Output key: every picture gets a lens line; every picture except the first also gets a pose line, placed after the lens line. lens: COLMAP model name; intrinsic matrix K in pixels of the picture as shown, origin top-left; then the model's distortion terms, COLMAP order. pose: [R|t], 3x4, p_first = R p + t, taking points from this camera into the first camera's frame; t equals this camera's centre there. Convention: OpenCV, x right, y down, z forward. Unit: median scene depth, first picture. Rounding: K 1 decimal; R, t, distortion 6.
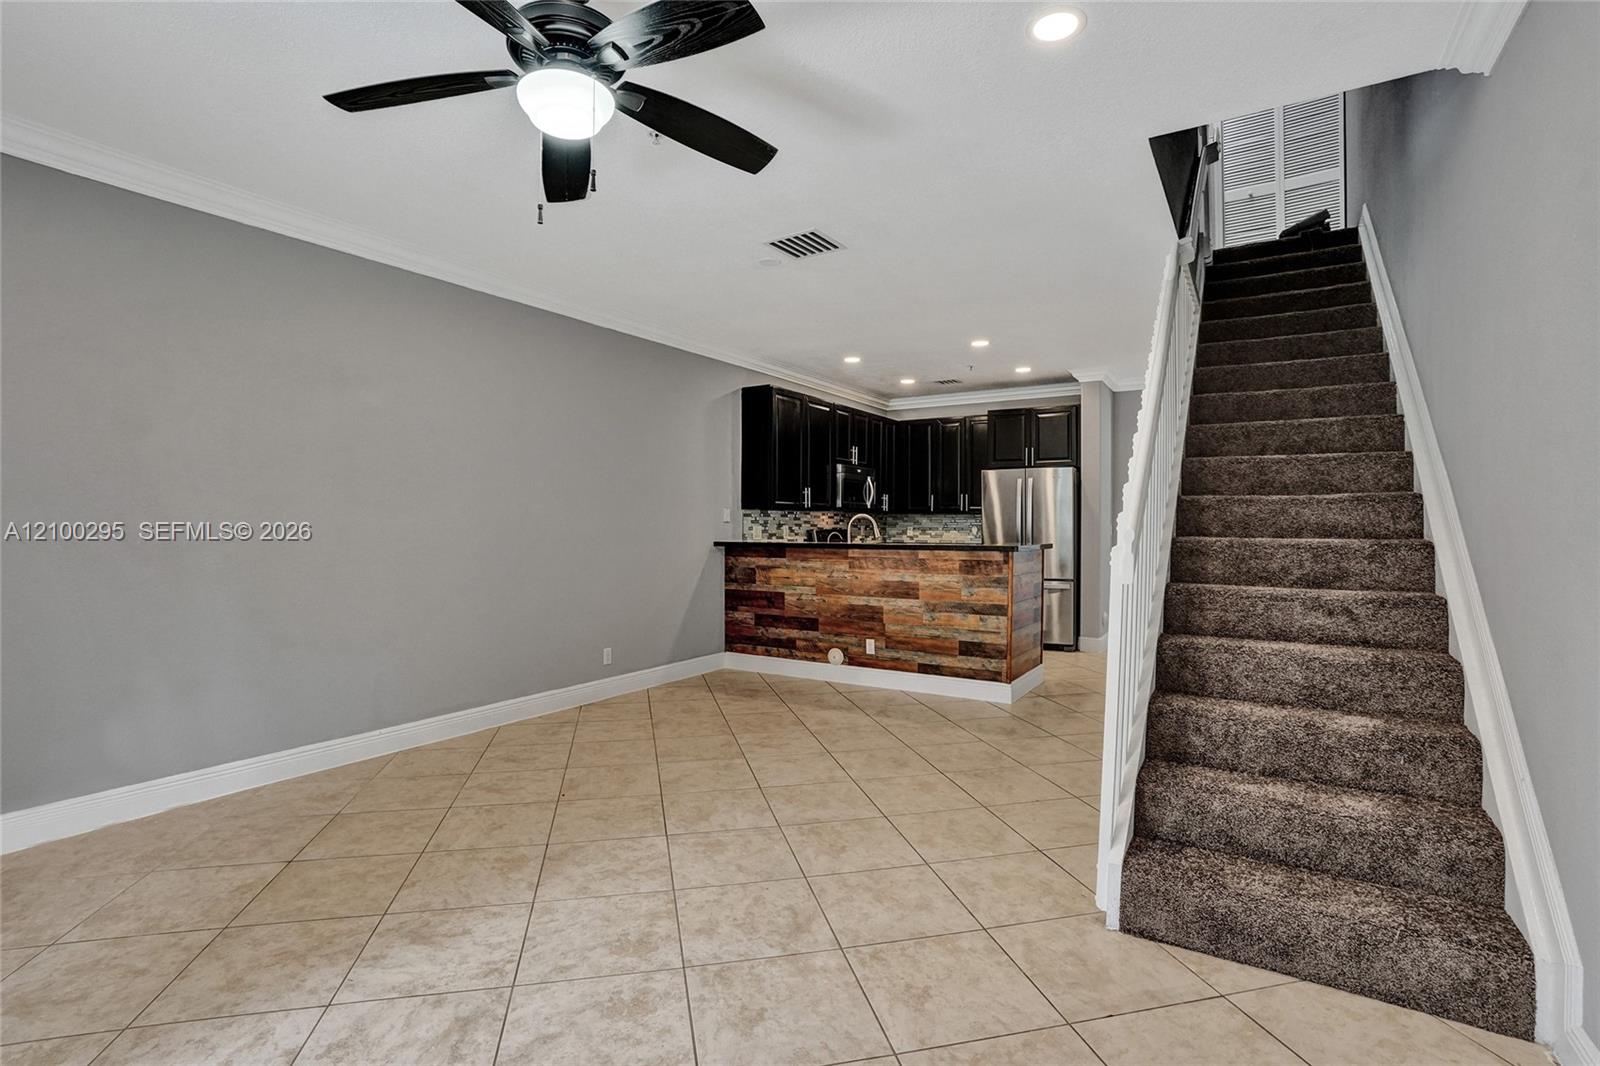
lens RADIAL K [[752.5, 0, 803.7], [0, 752.5, 527.0], [0, 0, 1]] dist [-0.067492, 0.028706]
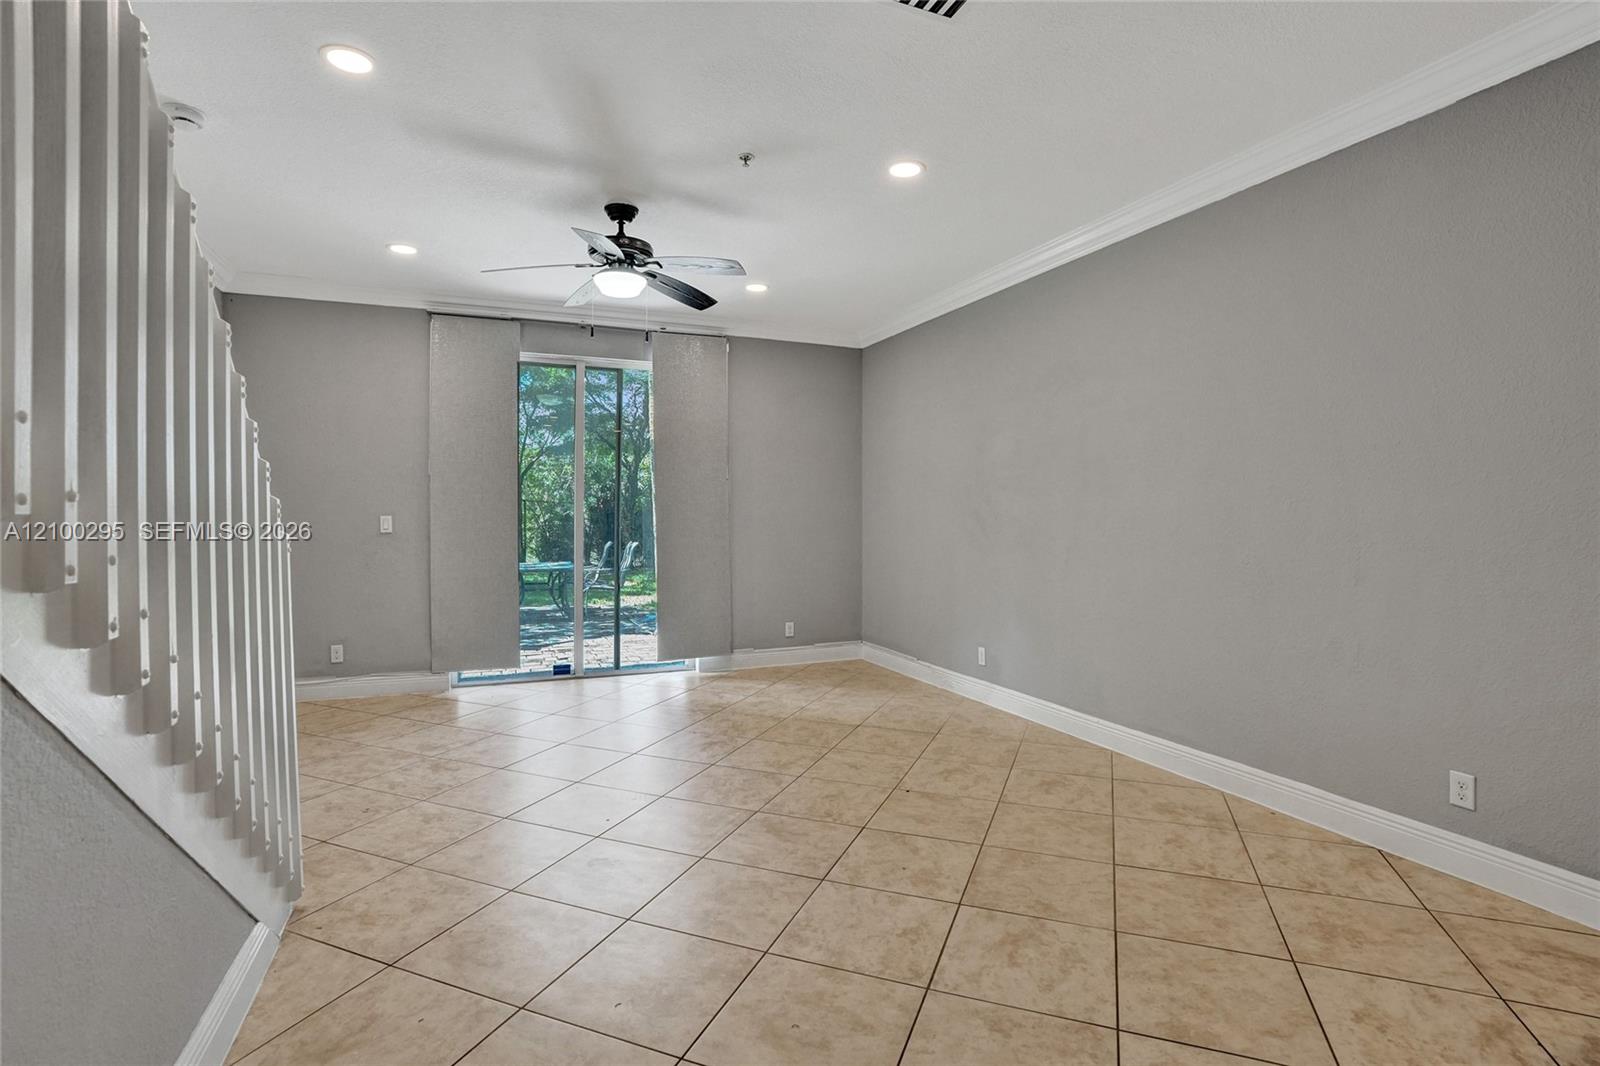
lens RADIAL K [[752.5, 0, 803.7], [0, 752.5, 527.0], [0, 0, 1]] dist [-0.067492, 0.028706]
pose [[-0.569370, 0.015037, -0.821944, 0.596898], [-0.000321, 0.999829, 0.018514, -0.004920], [0.822082, 0.010805, -0.569267, 1.548740]]
